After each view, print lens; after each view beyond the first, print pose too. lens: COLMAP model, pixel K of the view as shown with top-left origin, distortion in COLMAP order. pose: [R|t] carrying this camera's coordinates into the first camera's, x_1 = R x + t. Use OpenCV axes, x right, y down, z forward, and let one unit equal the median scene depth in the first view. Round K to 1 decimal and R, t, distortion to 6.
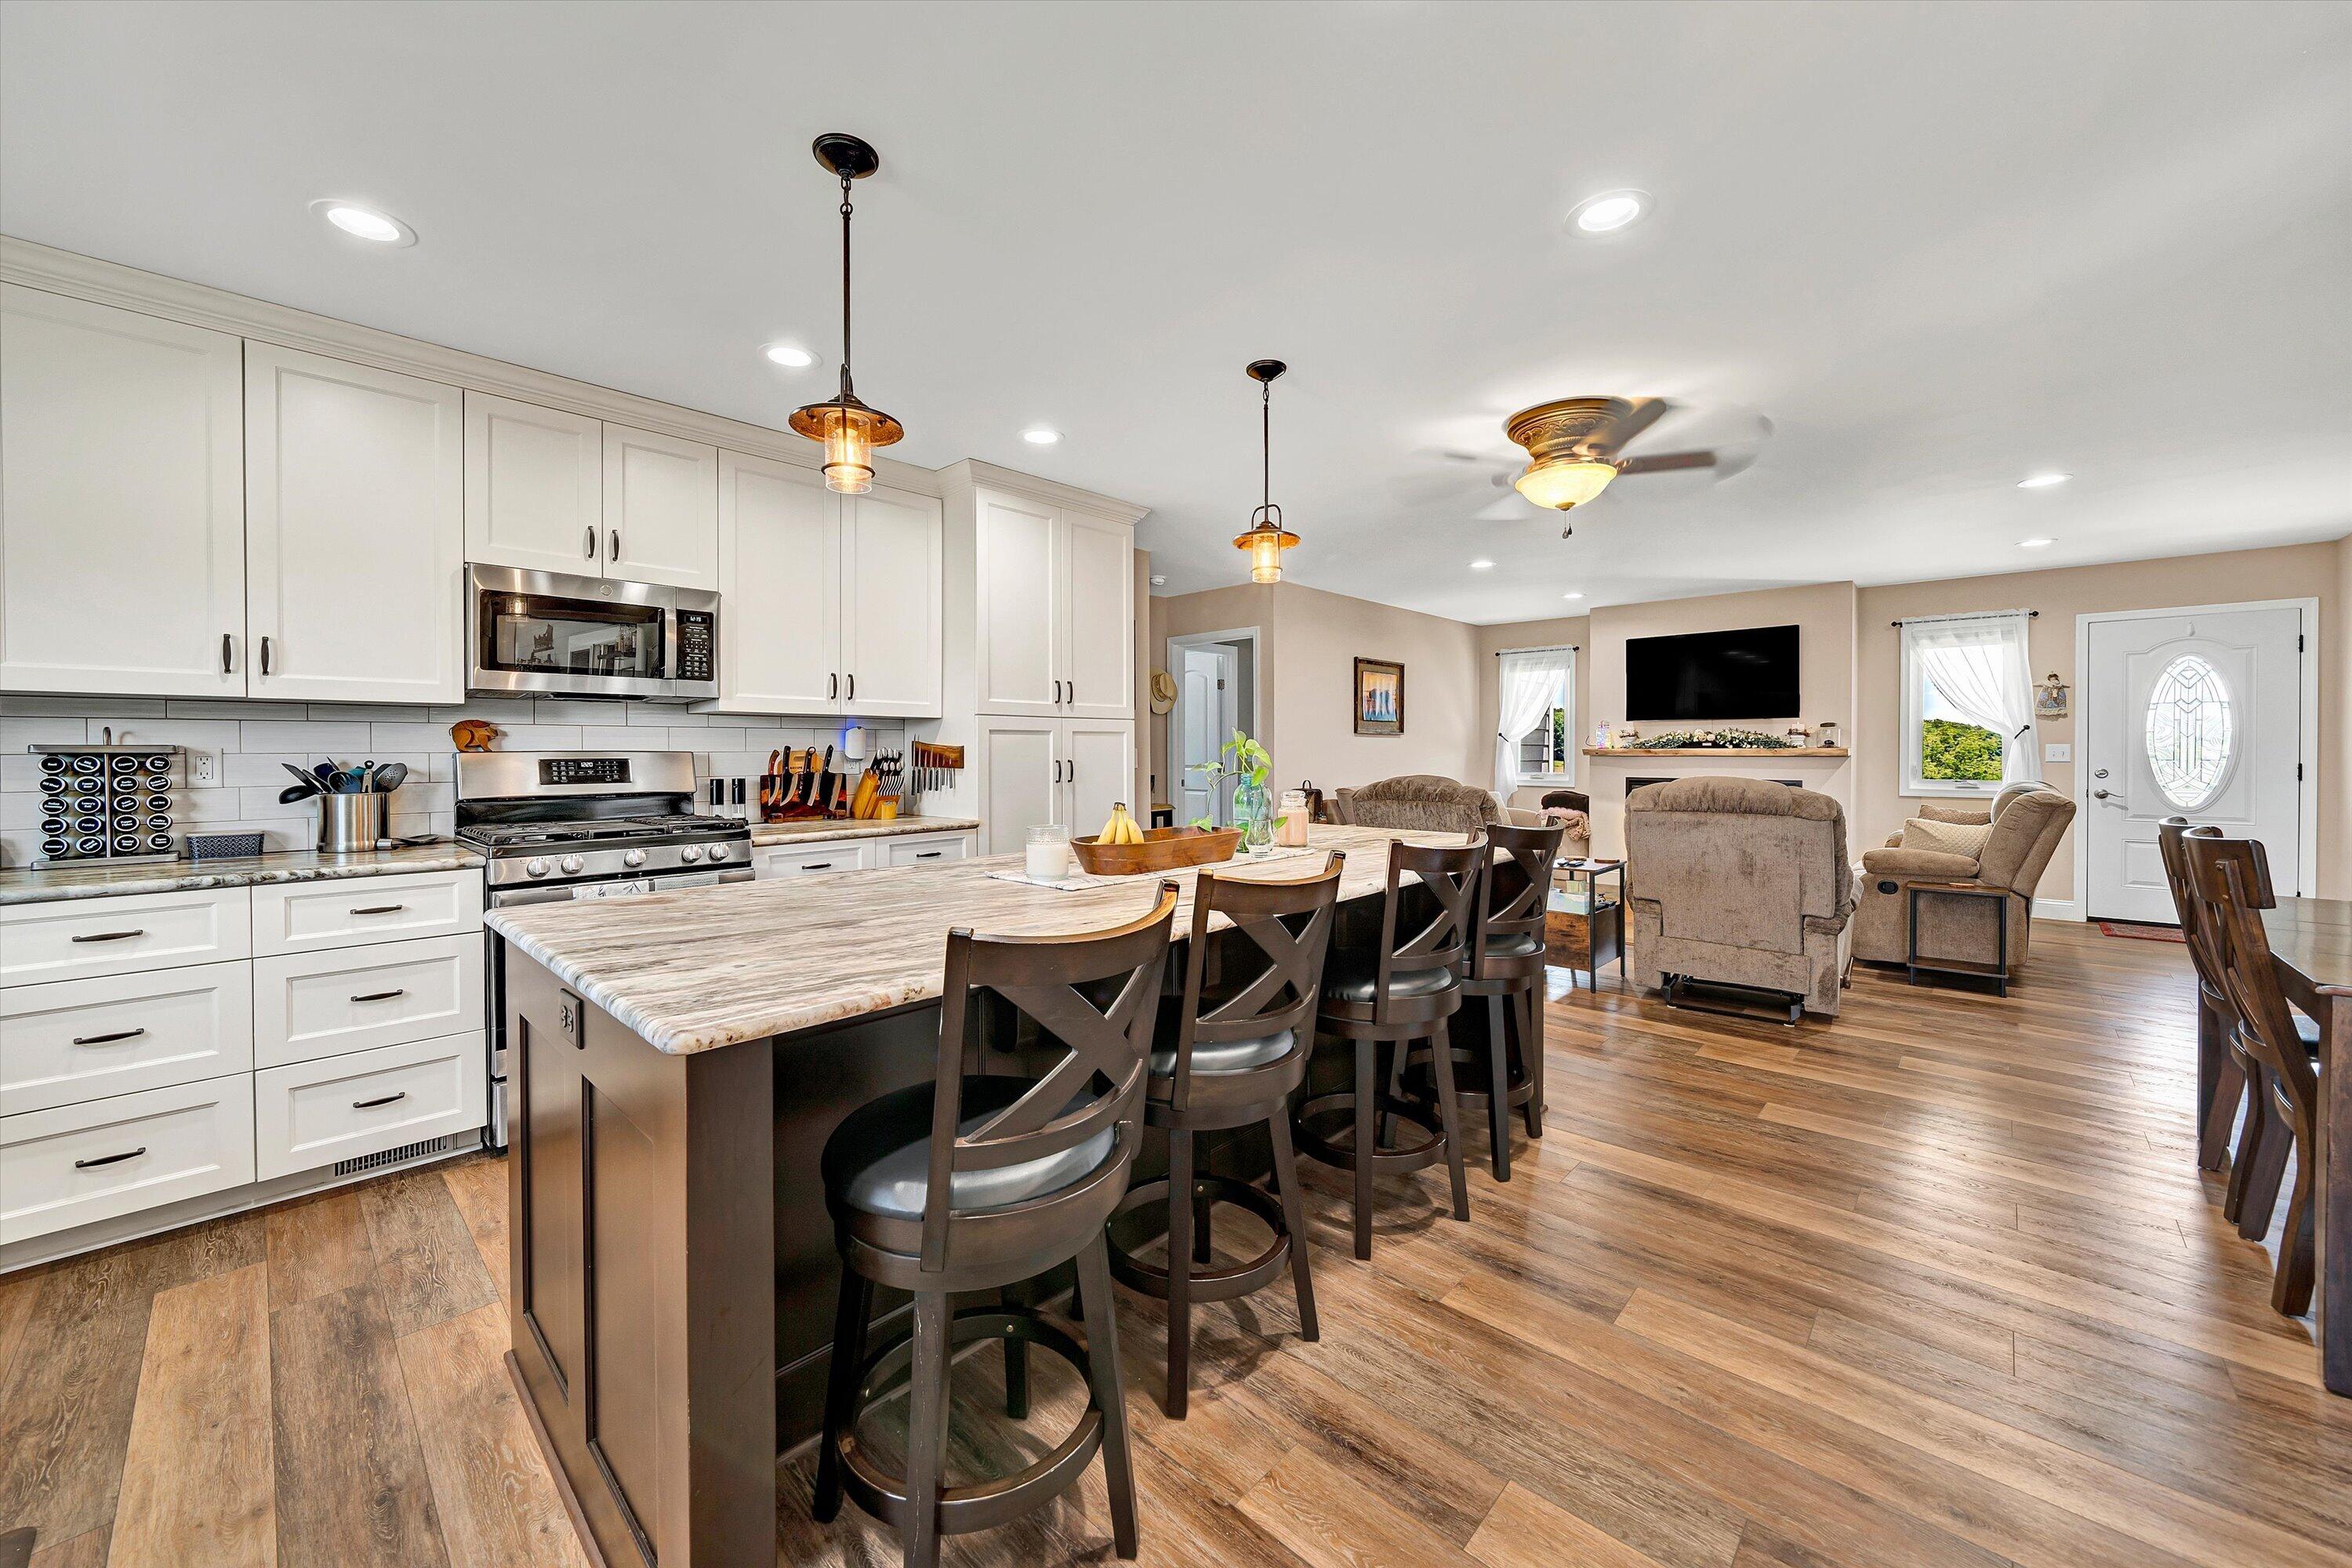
lens RADIAL K [[885.9, 0, 1173.0], [0, 885.9, 755.5], [0, 0, 1]] dist [-0.001576, -0.000128]
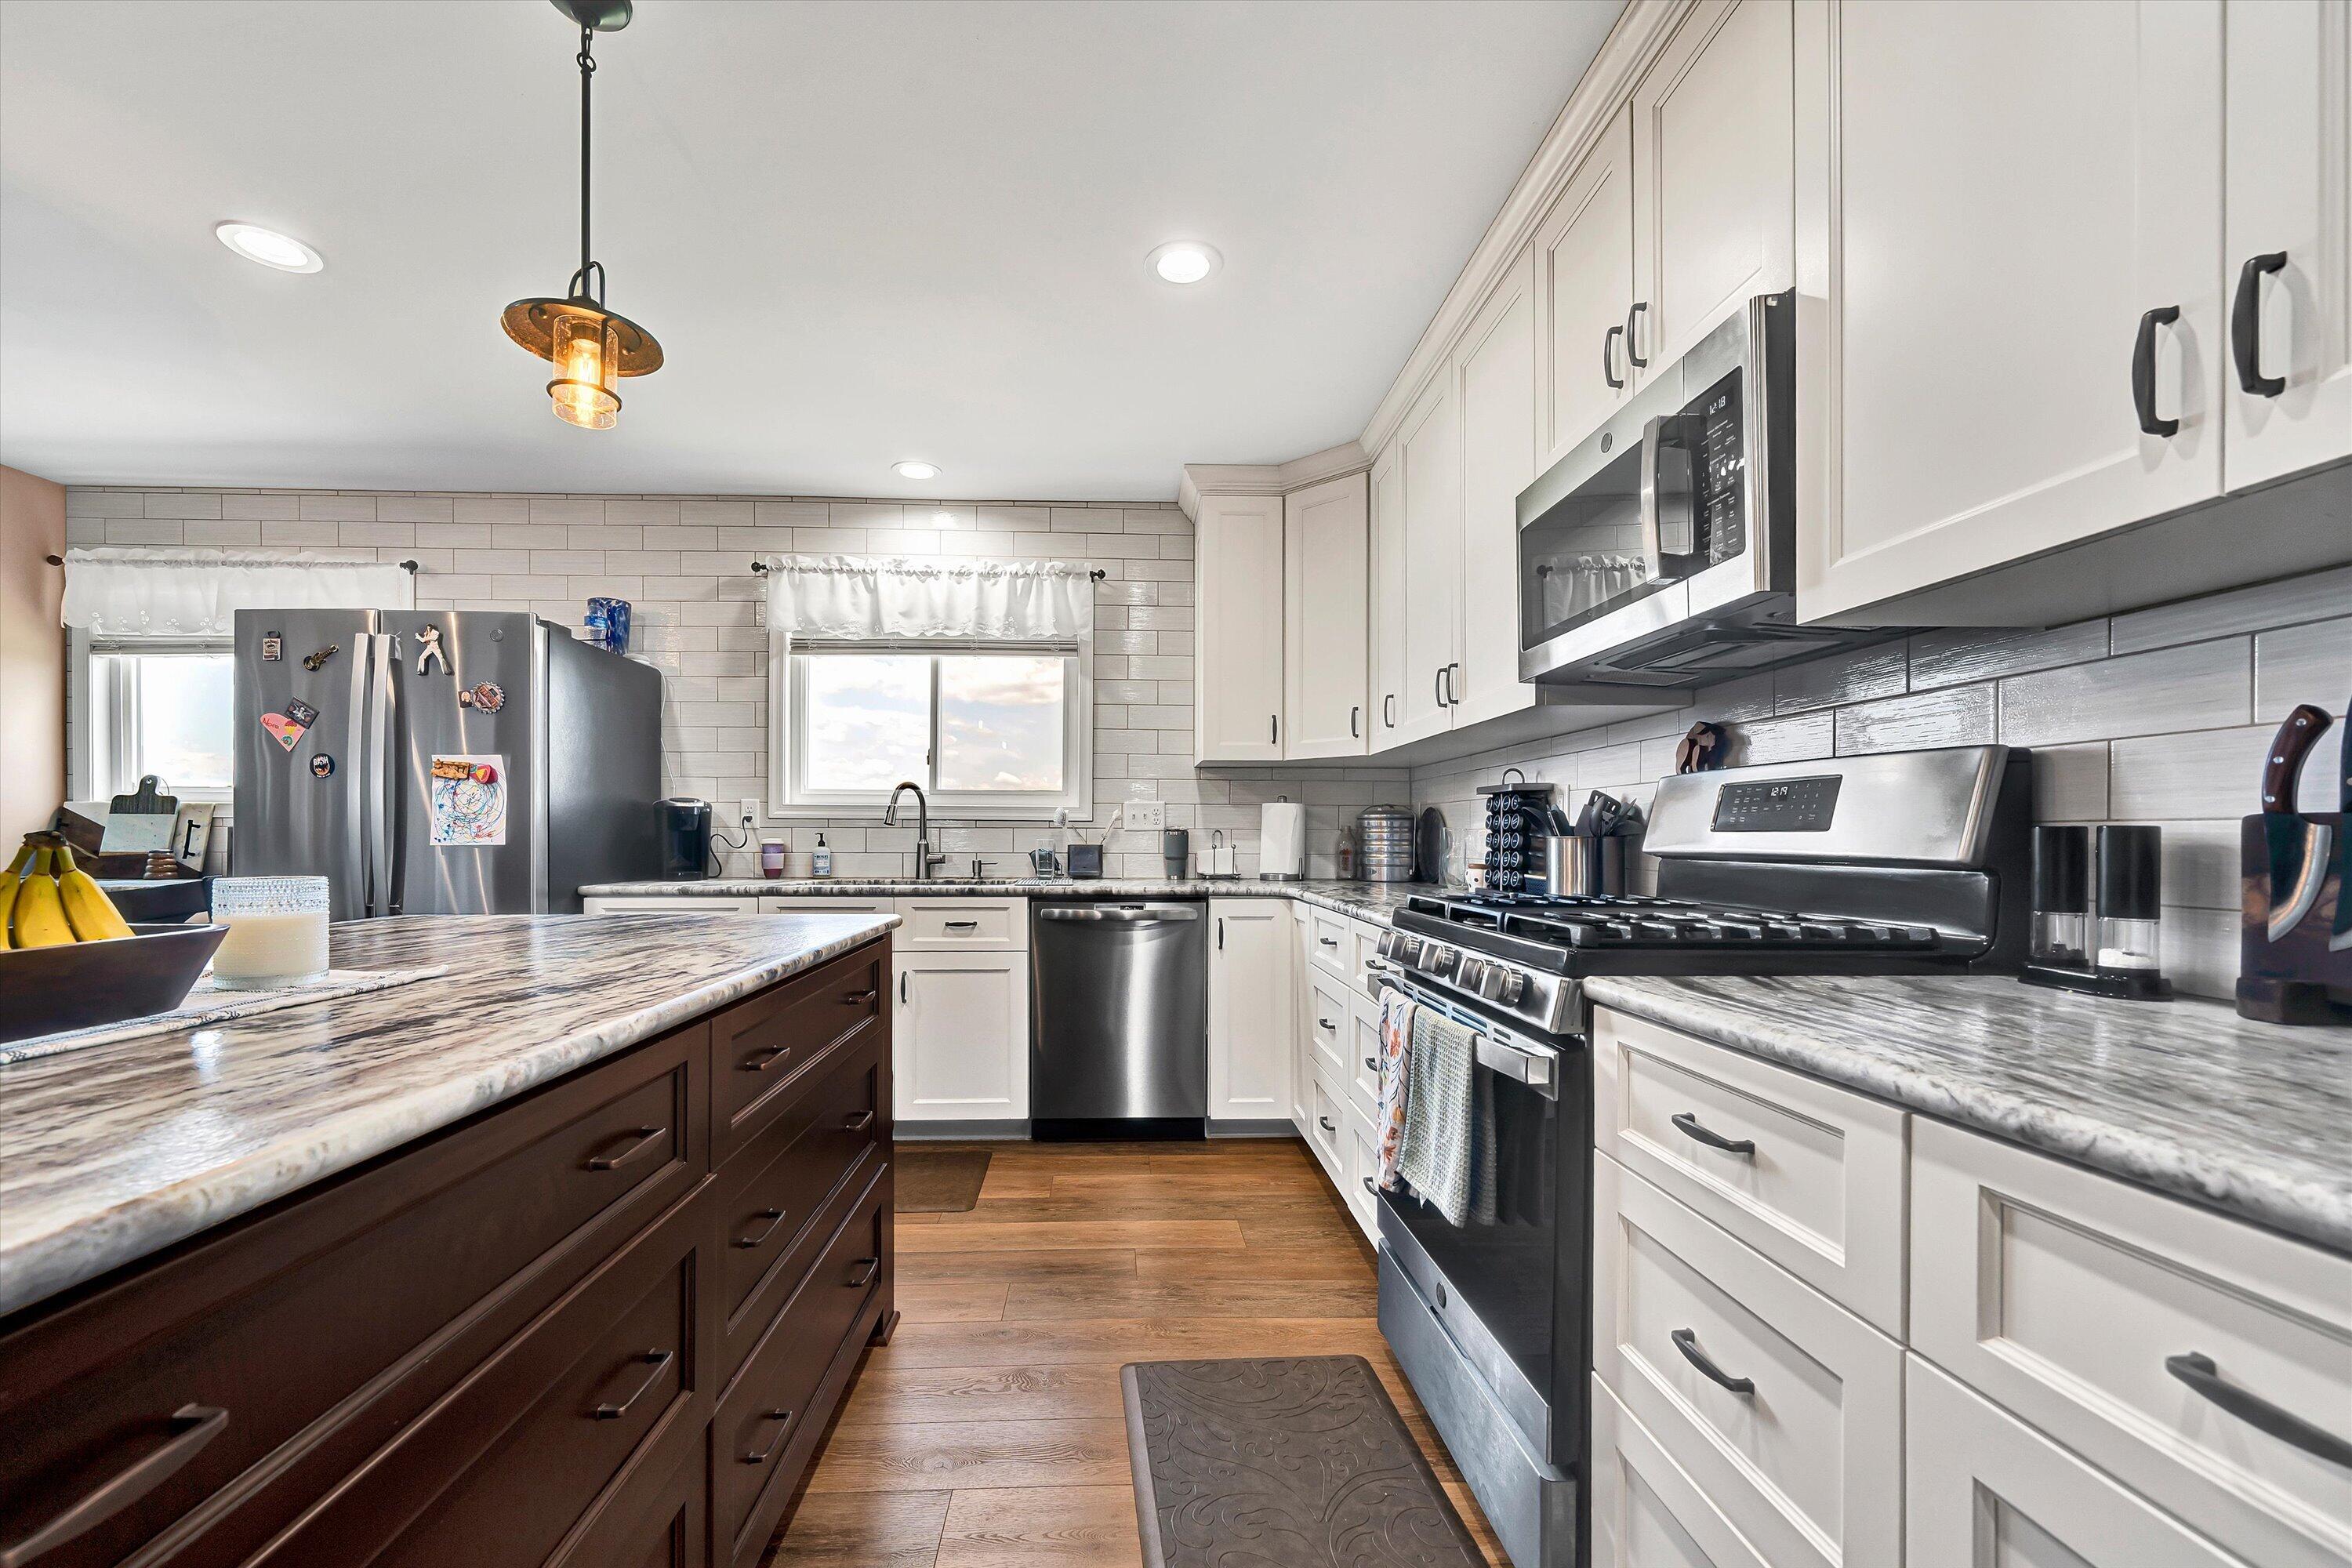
lens RADIAL K [[940.2, 0, 1156.4], [0, 940.2, 837.1], [0, 0, 1]] dist [-0.001077, -0.000074]
pose [[-0.701094, 0.003445, -0.713060, -0.076712], [-0.005551, 0.999932, 0.010289, 0.032786], [0.713047, 0.011172, -0.701027, 1.166324]]
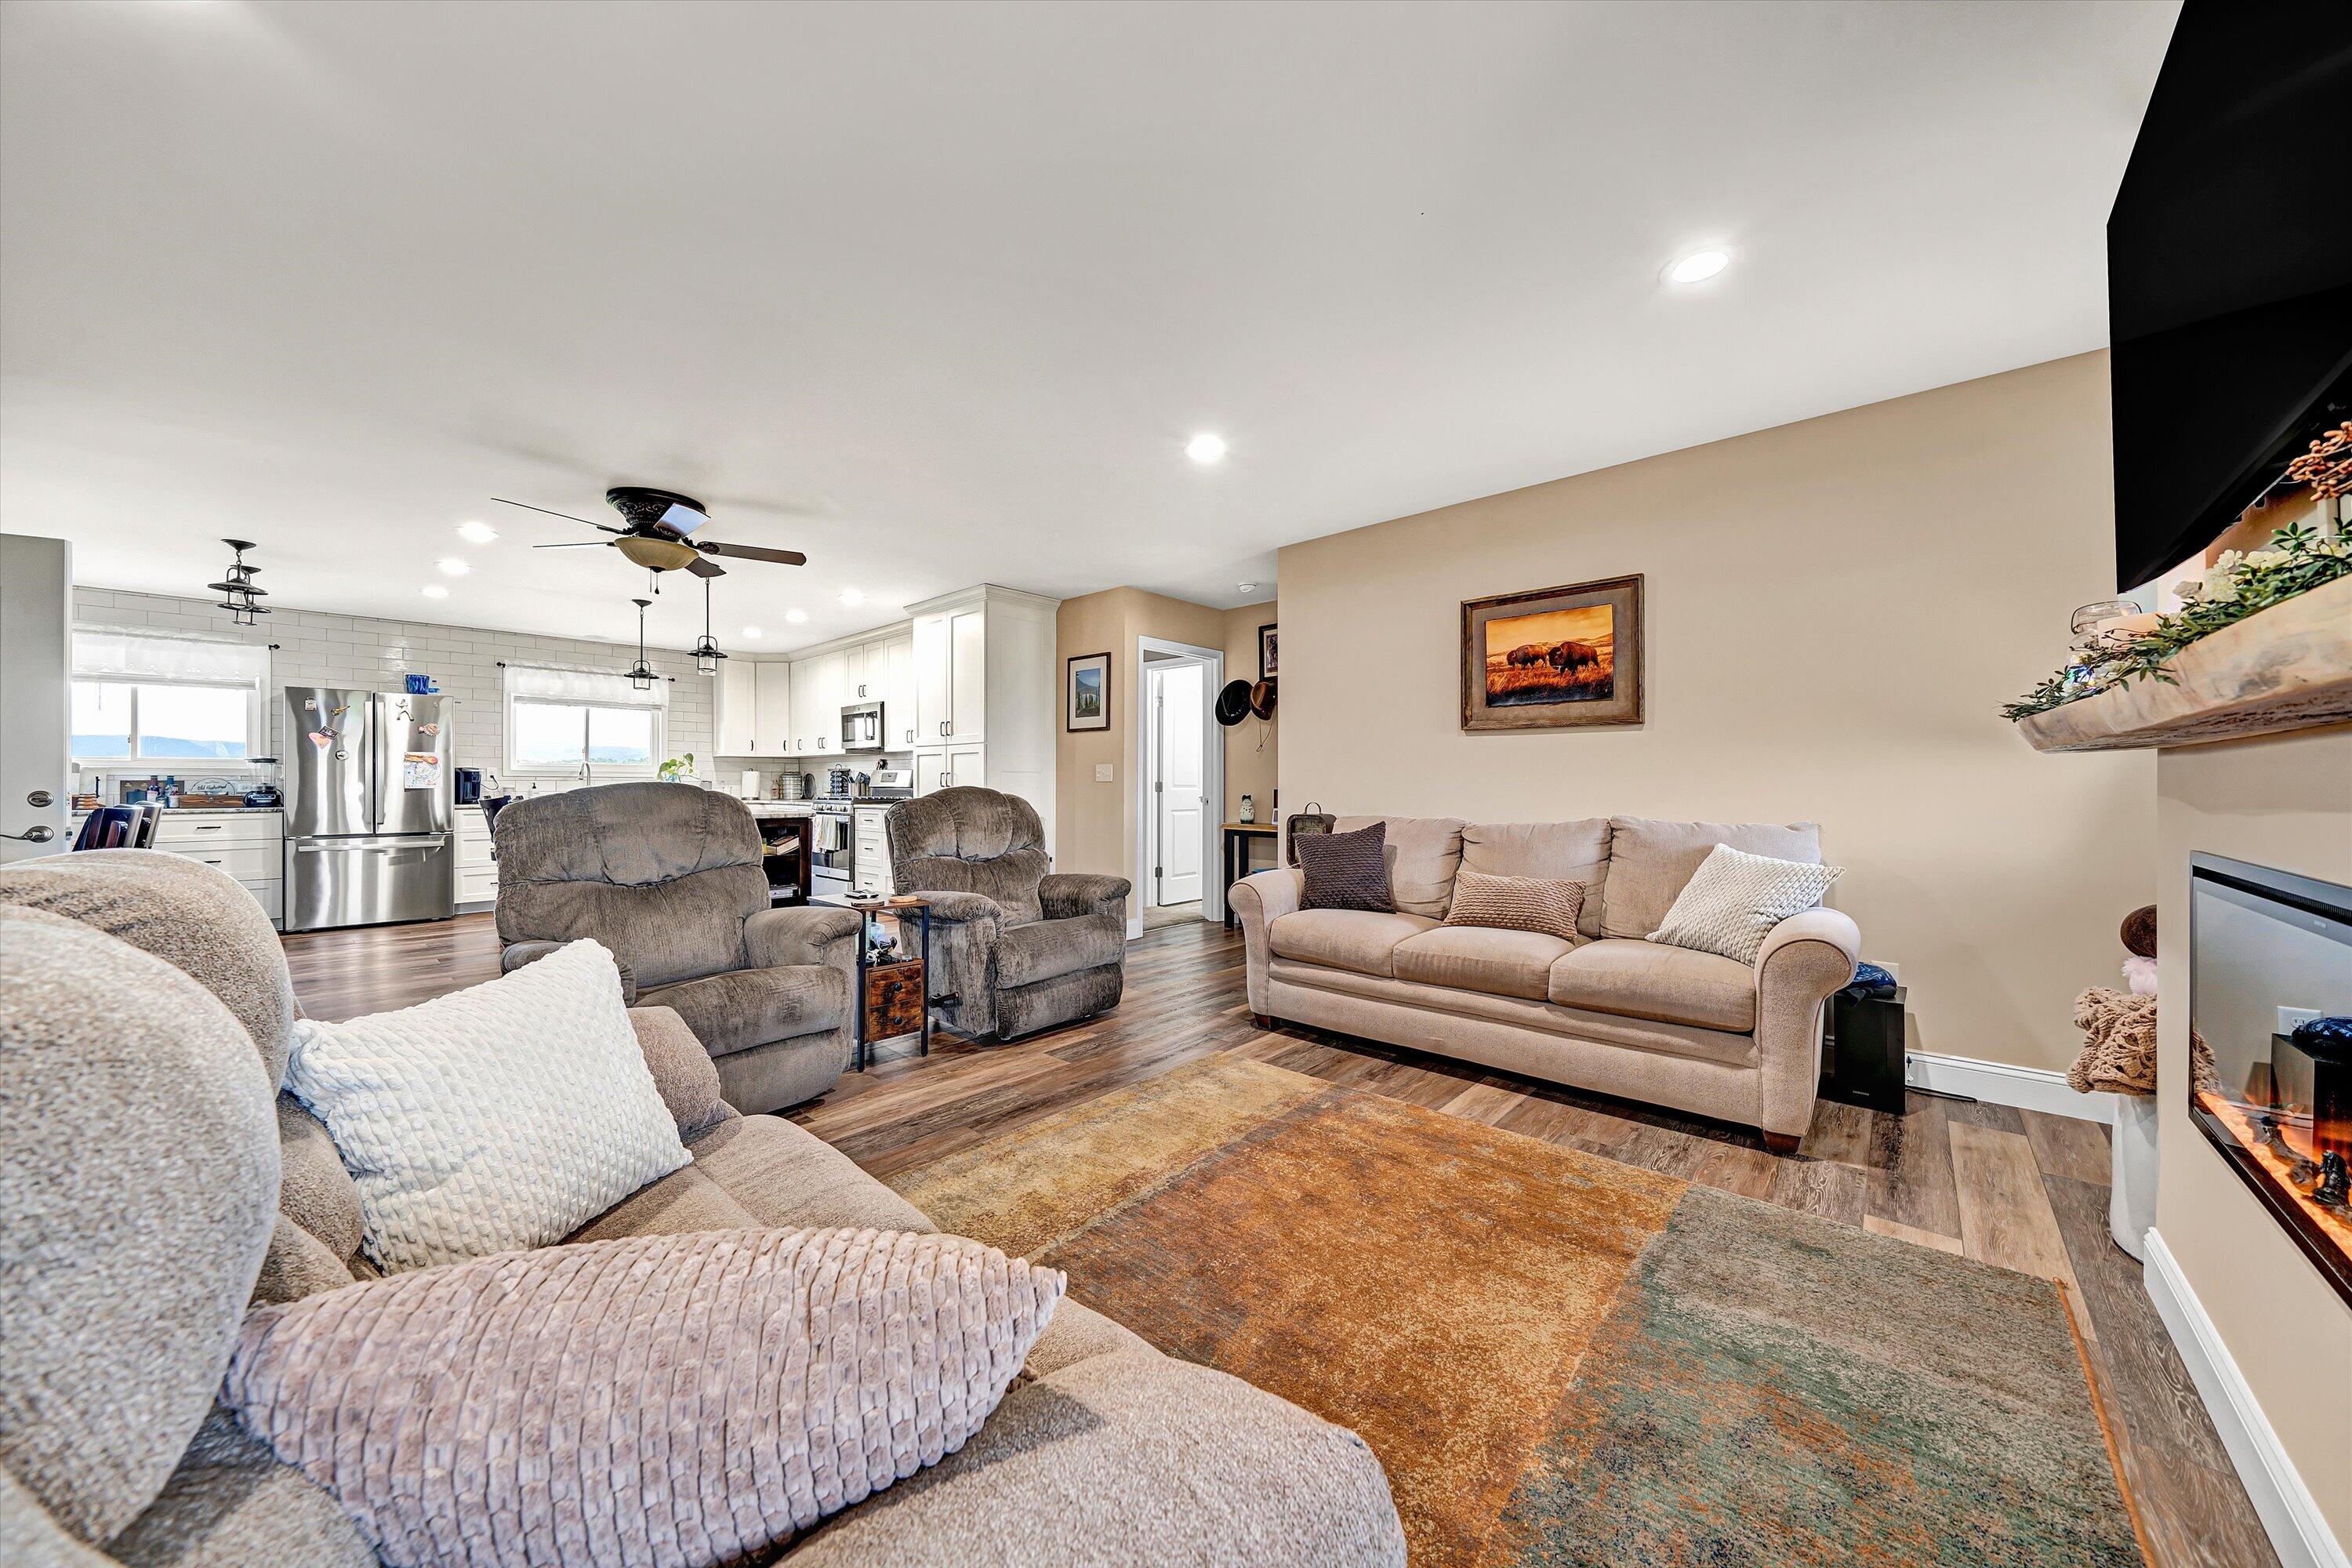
lens RADIAL K [[787.8, 0, 1176.0], [0, 787.8, 784.0], [0, 0, 1]] dist [-0.001966, -0.000083]
pose [[0.011487, 0.004619, -0.999923, 1.722369], [-0.006626, 0.999968, 0.004543, 0.023466], [0.999912, 0.006573, 0.011517, 1.891156]]
